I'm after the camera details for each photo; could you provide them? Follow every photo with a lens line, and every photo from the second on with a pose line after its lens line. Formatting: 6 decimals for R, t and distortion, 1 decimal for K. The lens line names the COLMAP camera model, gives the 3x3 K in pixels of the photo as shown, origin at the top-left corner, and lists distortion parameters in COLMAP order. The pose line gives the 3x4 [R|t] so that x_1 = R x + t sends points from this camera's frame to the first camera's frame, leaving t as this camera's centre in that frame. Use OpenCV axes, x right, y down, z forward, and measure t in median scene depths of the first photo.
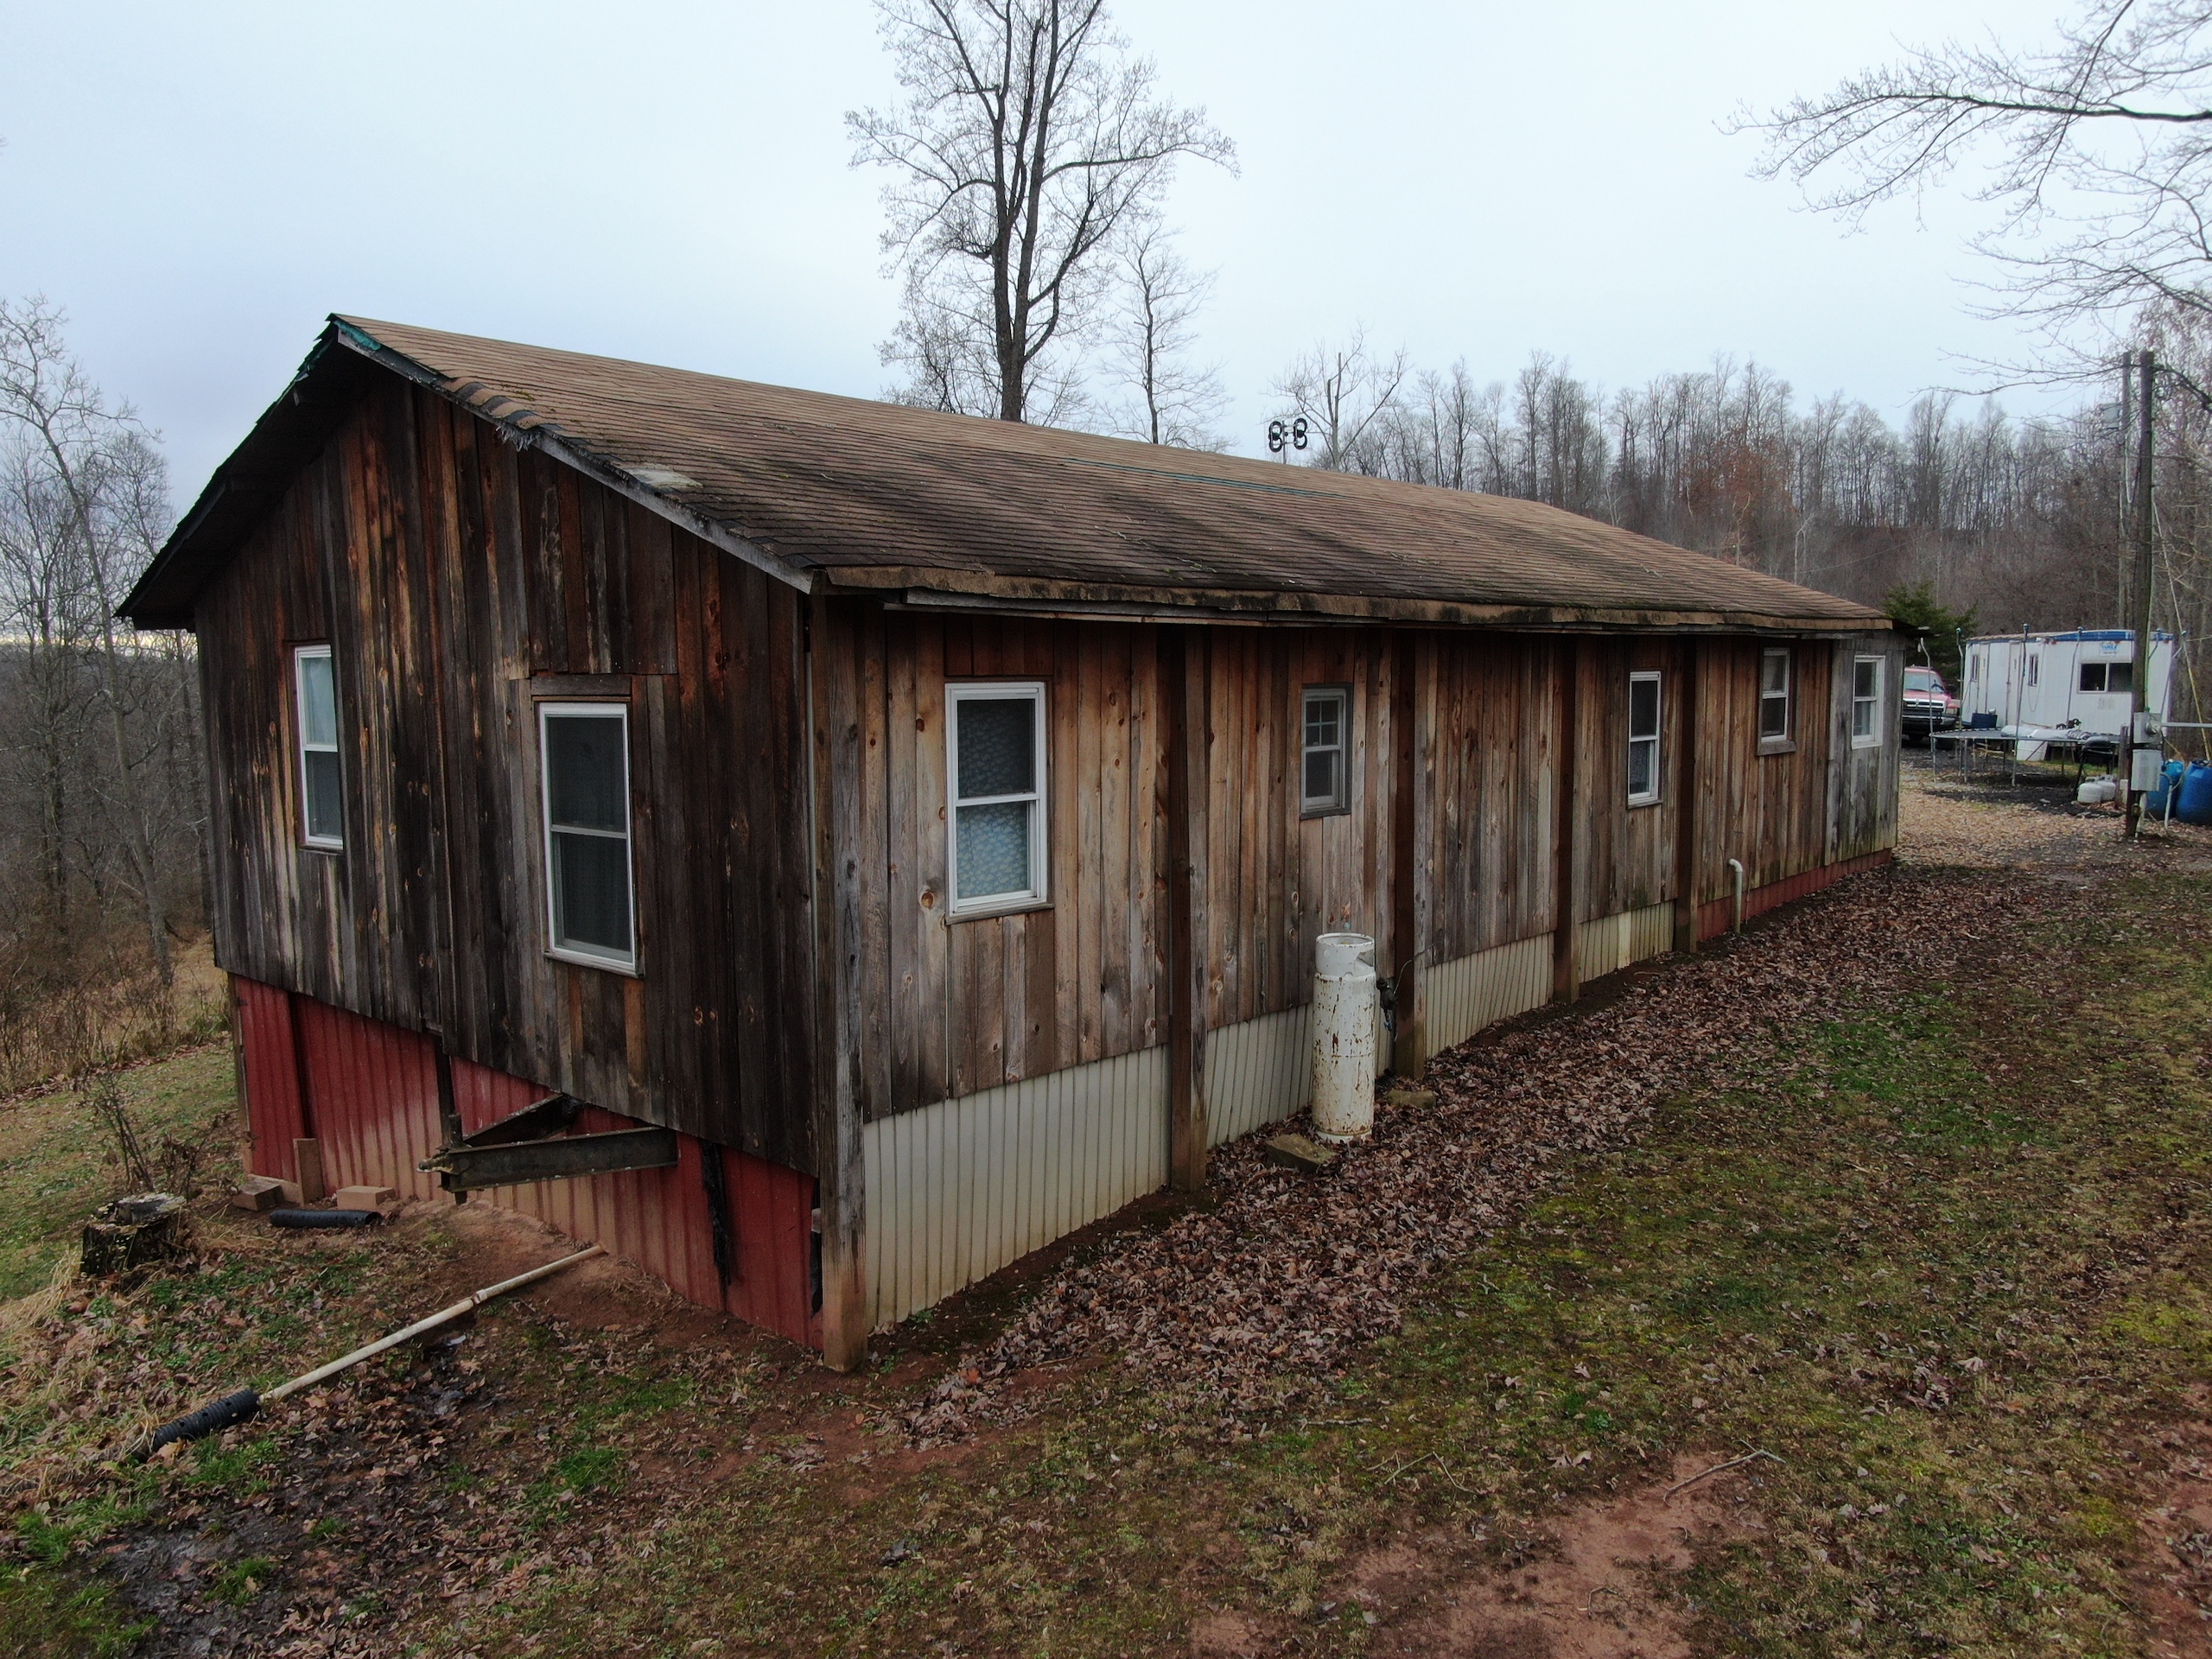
lens RADIAL K [[1584.7, 0, 1114.9], [0, 1584.7, 827.4], [0, 0, 1]] dist [-0.022731, 0.003530]
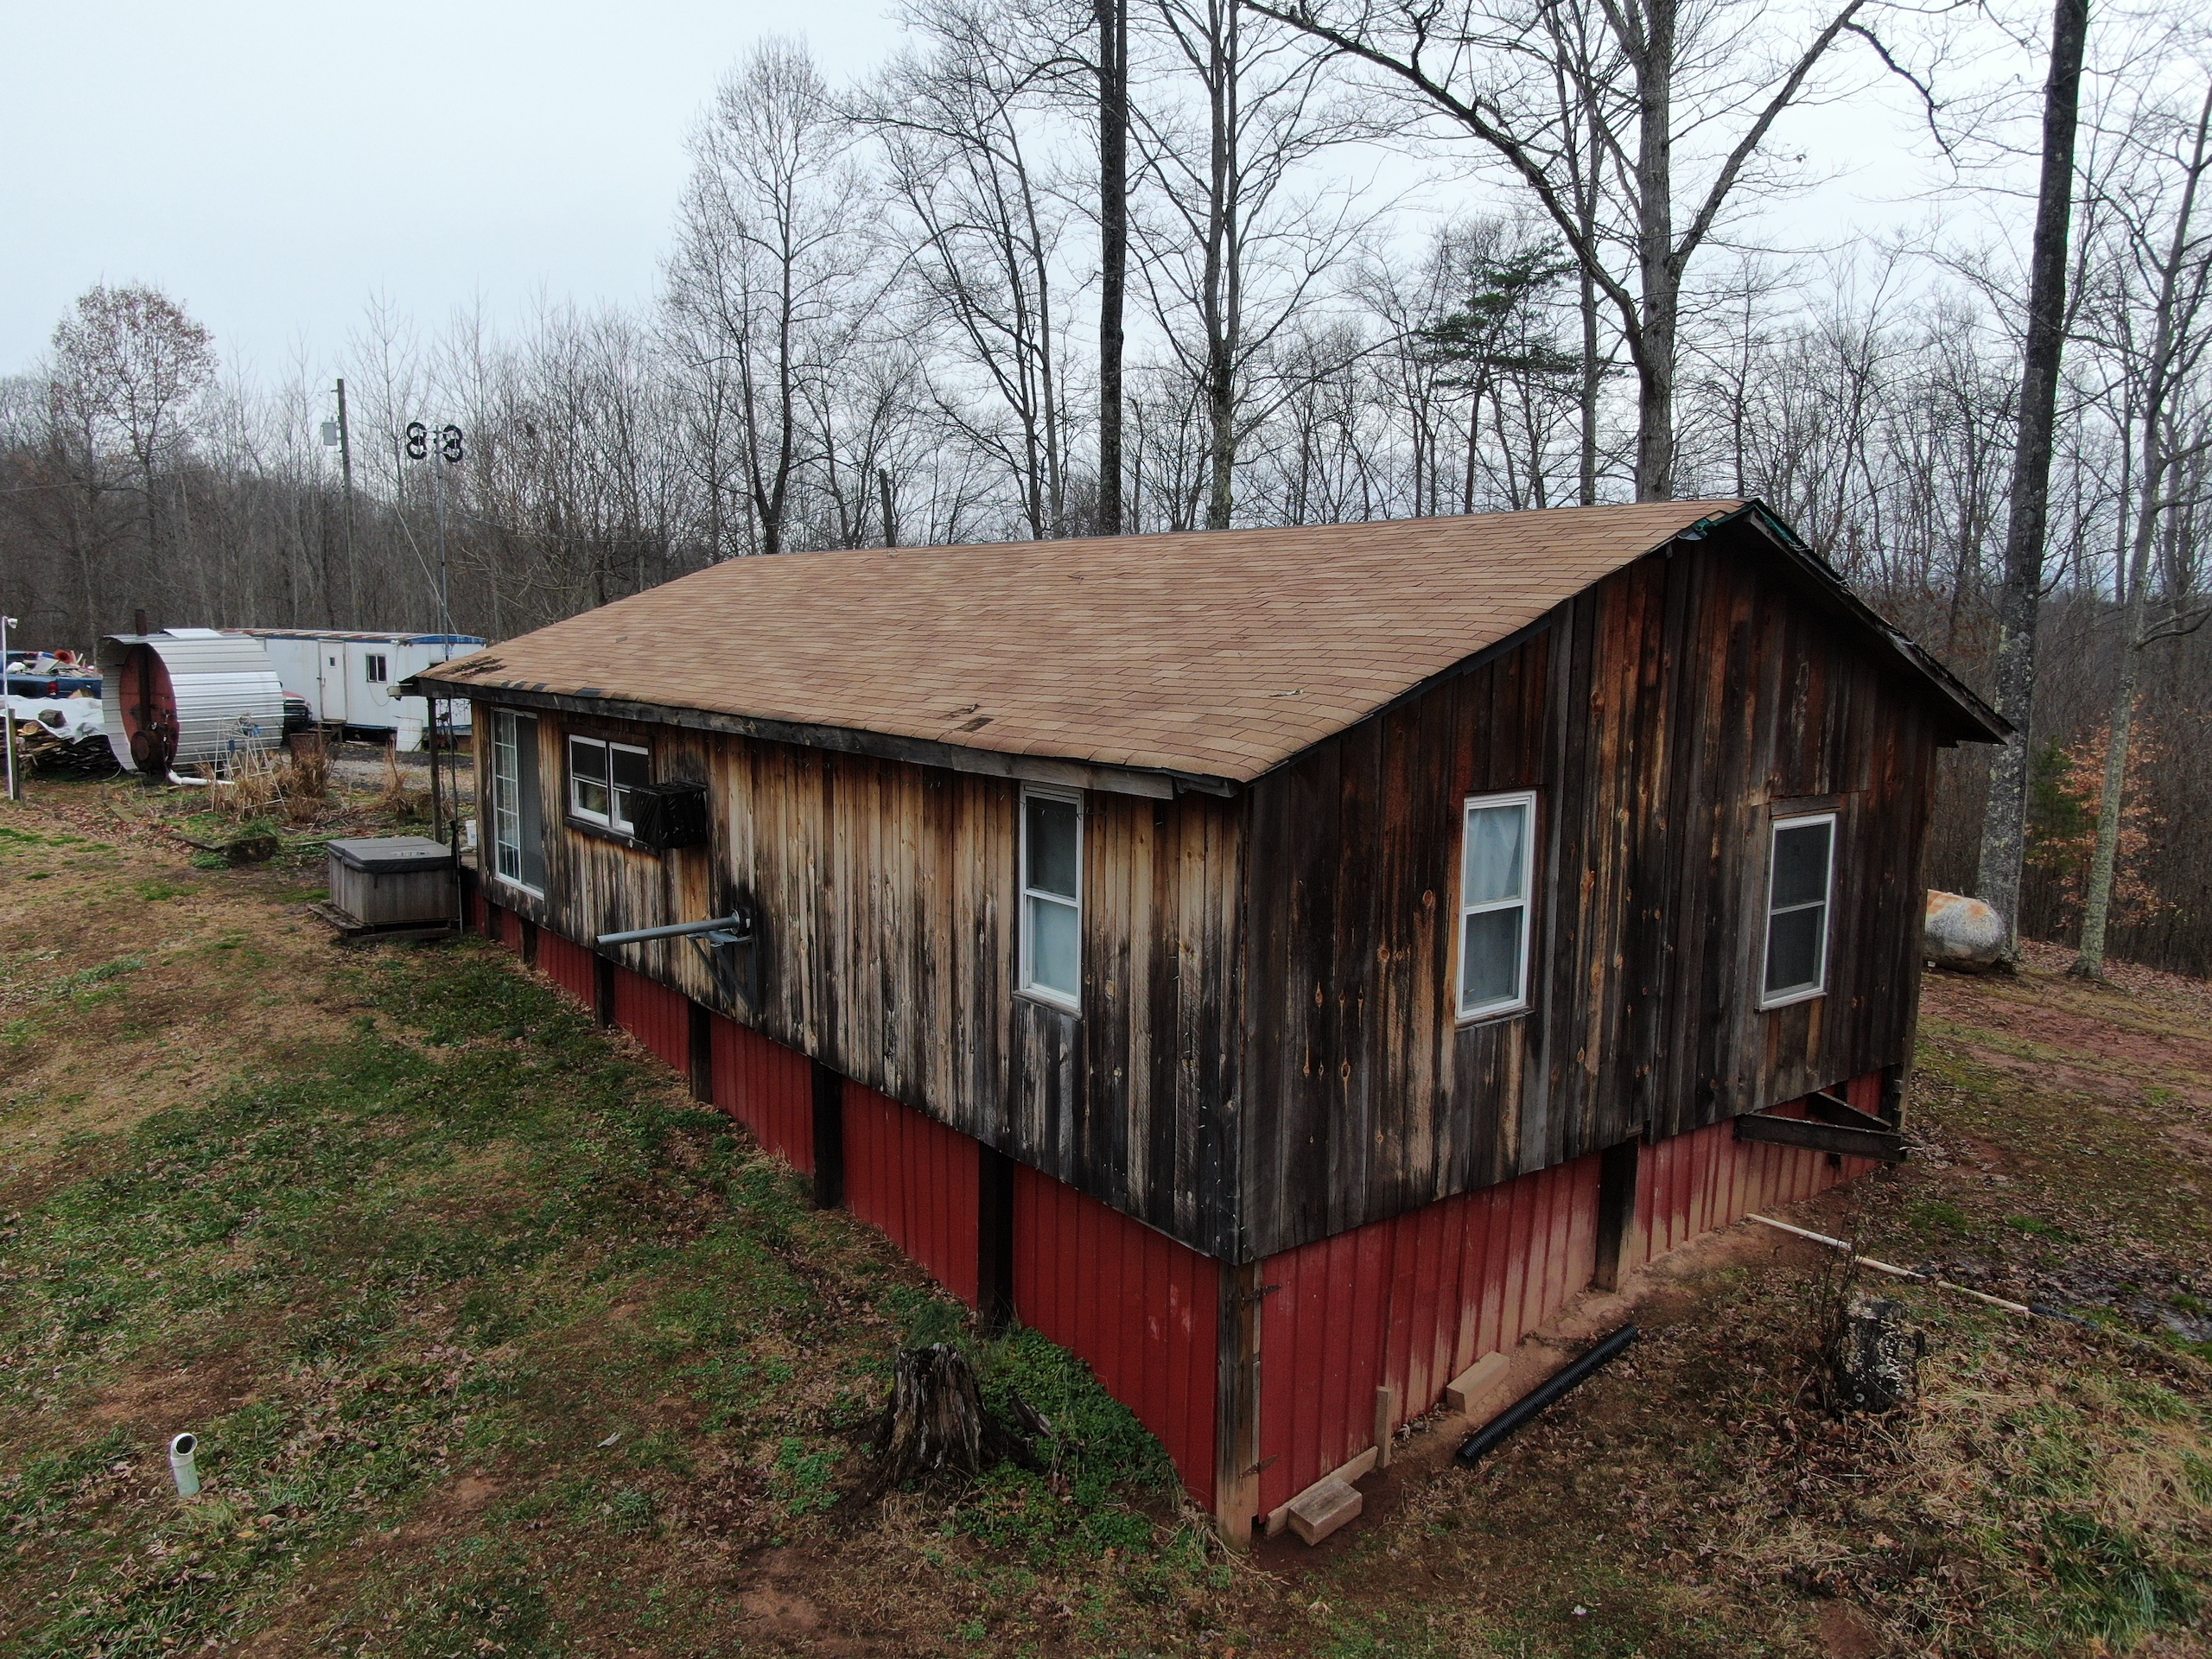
lens RADIAL K [[1584.7, 0, 1114.9], [0, 1584.7, 827.4], [0, 0, 1]] dist [-0.022731, 0.003530]
pose [[0.187835, -0.114750, 0.975474, -1.673625], [0.082730, 0.991471, 0.100701, -0.239974], [-0.978710, 0.061786, 0.195726, 1.219156]]
